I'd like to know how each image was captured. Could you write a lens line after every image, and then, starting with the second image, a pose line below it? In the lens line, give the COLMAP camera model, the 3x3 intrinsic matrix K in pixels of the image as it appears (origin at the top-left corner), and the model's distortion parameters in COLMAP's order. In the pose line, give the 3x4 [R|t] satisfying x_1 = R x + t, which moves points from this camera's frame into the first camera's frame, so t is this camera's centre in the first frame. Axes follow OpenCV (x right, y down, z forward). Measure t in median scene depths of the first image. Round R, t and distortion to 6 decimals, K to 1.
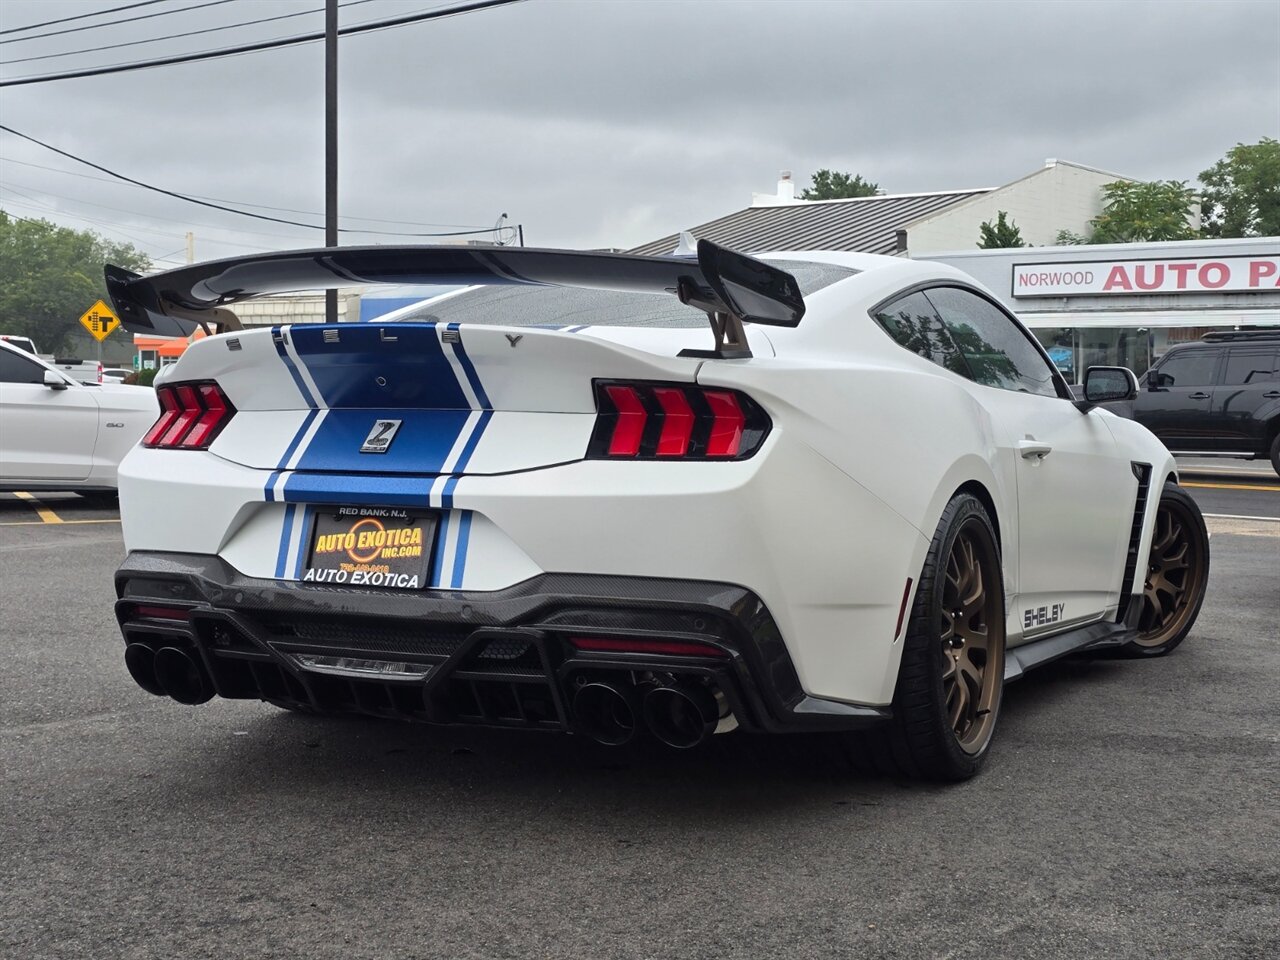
lens RADIAL K [[1685.6, 0, 640.0], [0, 1685.6, 480.0], [0, 0, 1]] dist [0.131678, -0.299796]
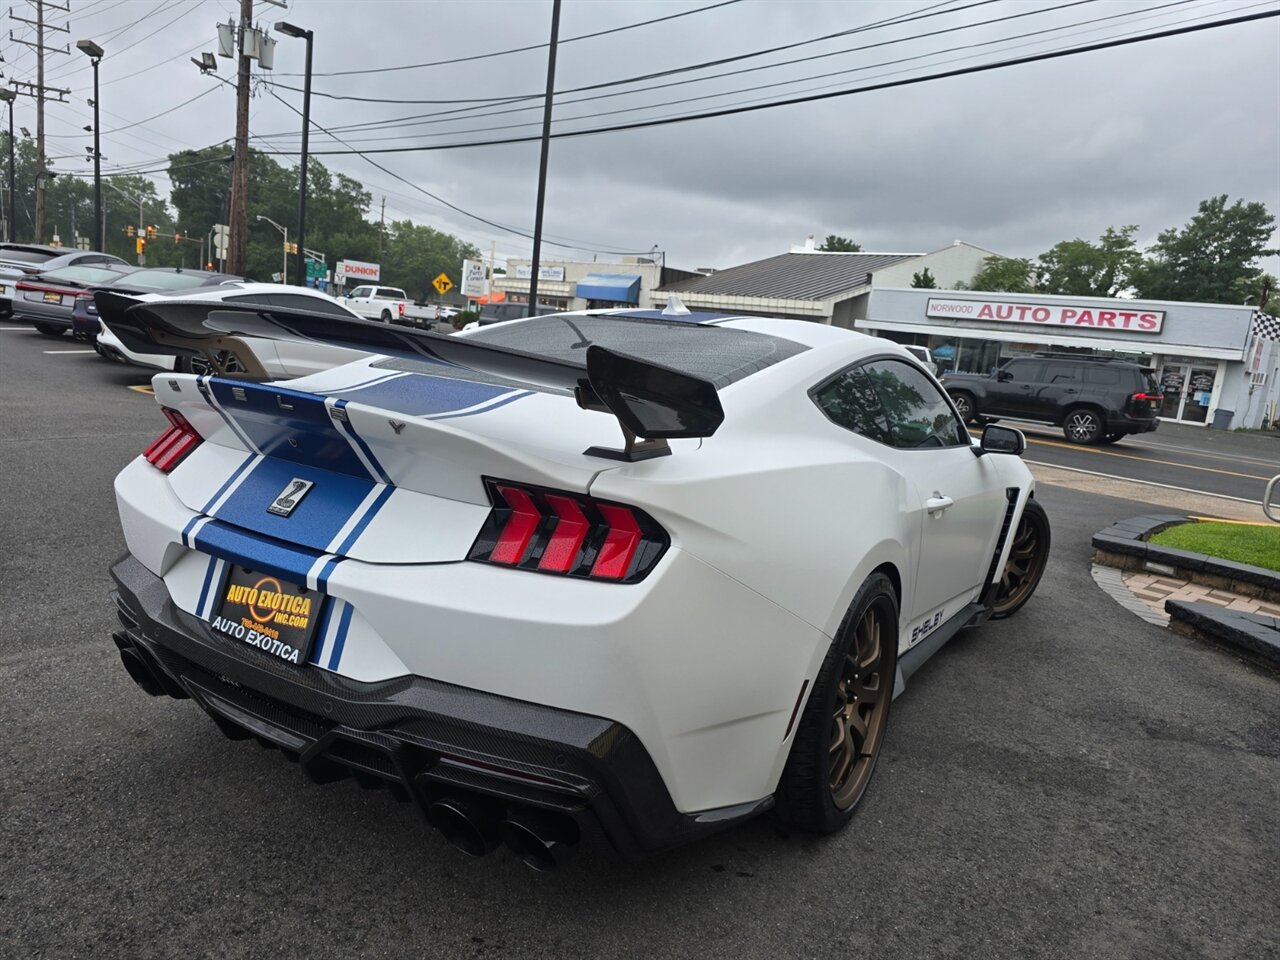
lens RADIAL K [[853.1, 0, 646.6], [0, 853.1, 486.4], [0, 0, 1]] dist [0.048106, -0.038639]
pose [[0.991521, 0.108611, -0.071336, 0.090450], [-0.099485, 0.987660, 0.120956, -0.113104], [0.083593, -0.112833, 0.990091, 0.508258]]
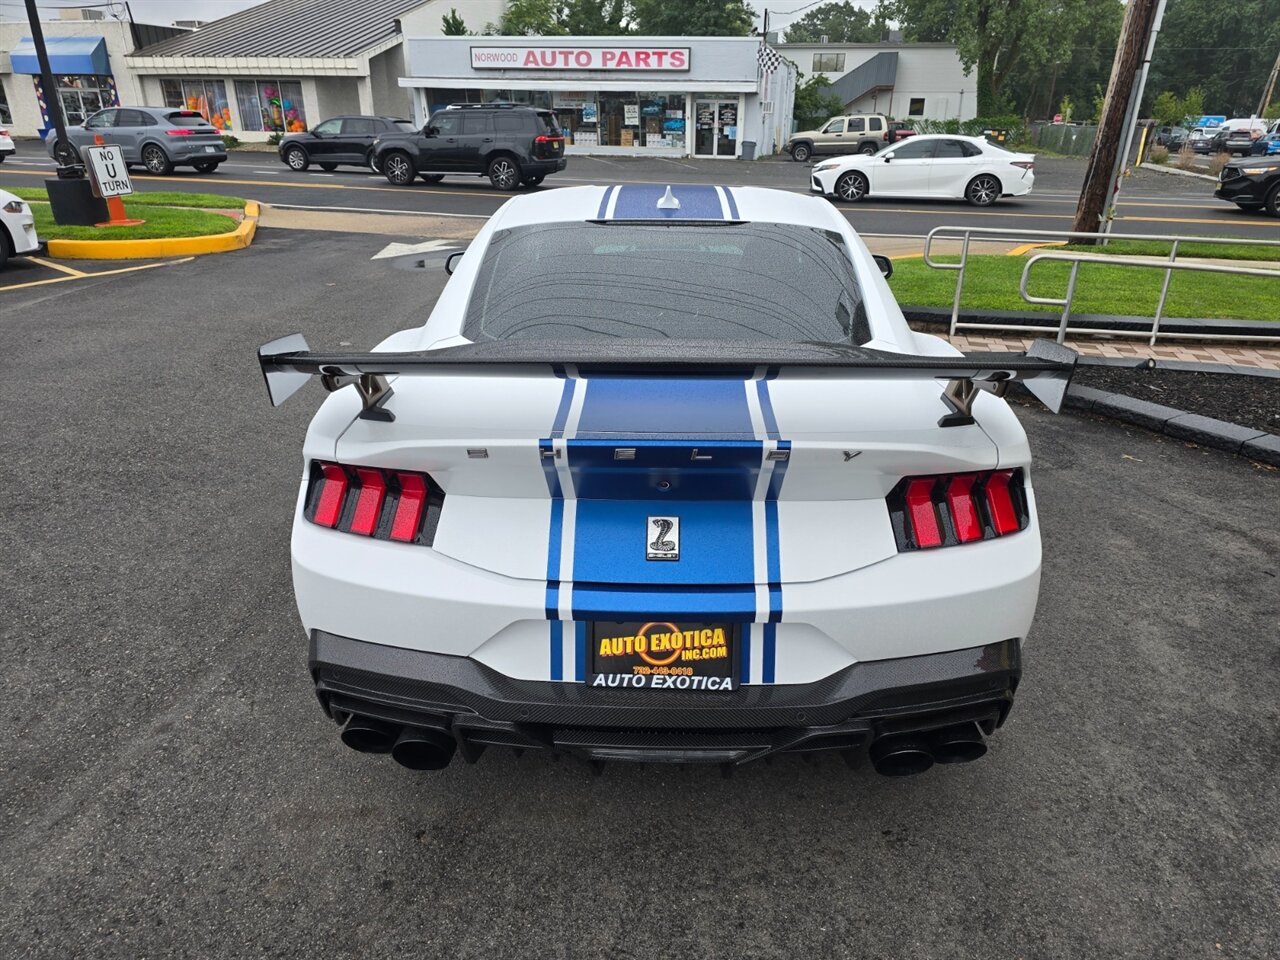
lens RADIAL K [[862.7, 0, 640.0], [0, 862.7, 480.0], [0, 0, 1]] dist [0.064453, -0.051826]
pose [[0.912178, -0.160436, 0.377083, -0.340547], [0.023143, 0.938876, 0.343478, -0.222676], [-0.409140, -0.304586, 0.860135, 0.586384]]
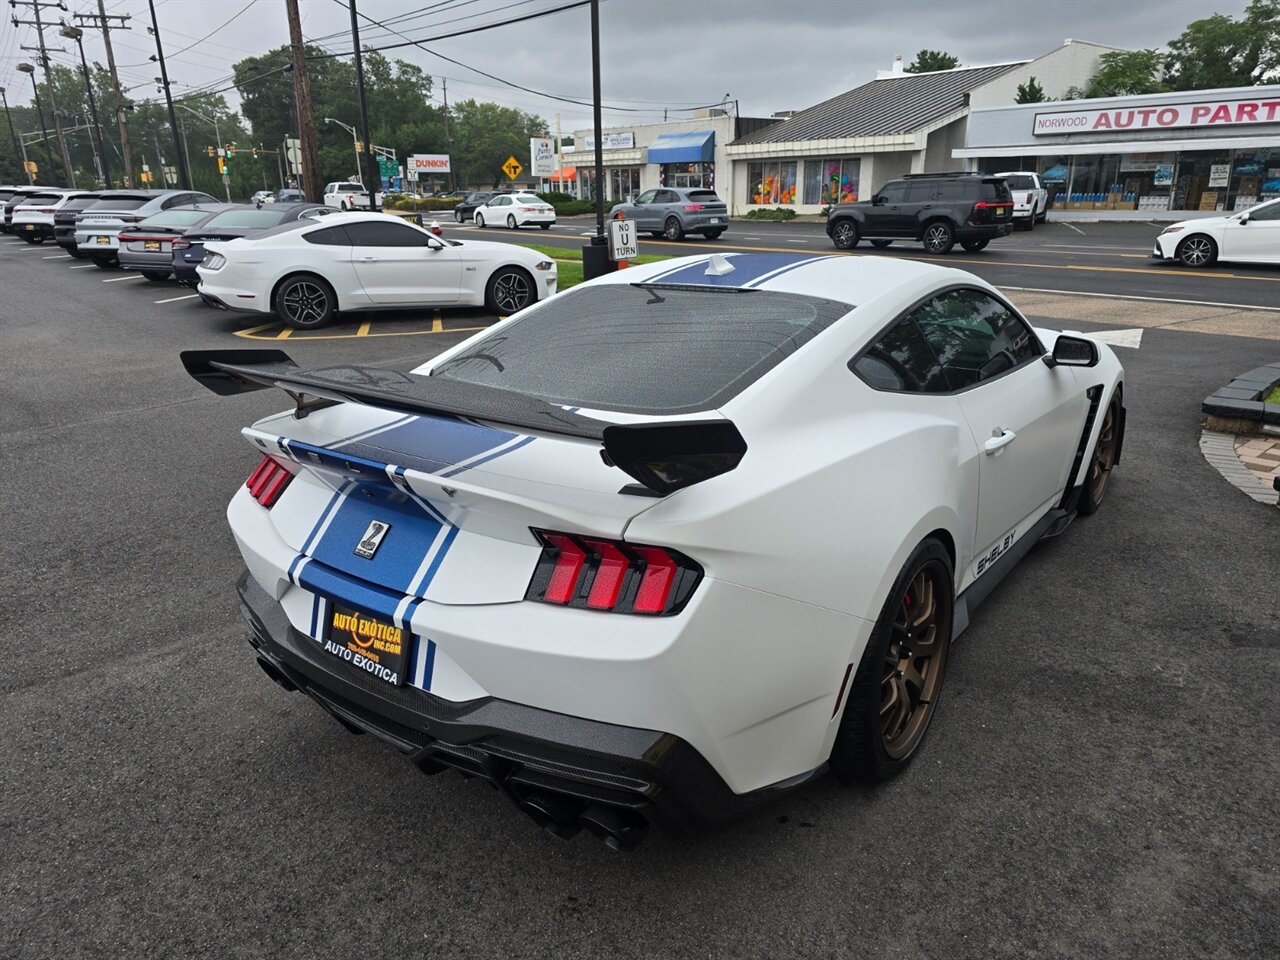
lens RADIAL K [[852.7, 0, 636.9], [0, 852.7, 486.6], [0, 0, 1]] dist [0.052287, -0.038795]
pose [[0.981947, 0.038288, -0.185240, 0.126460], [0.014434, 0.961277, 0.275206, -0.213885], [0.188604, -0.272912, 0.943370, 0.492401]]
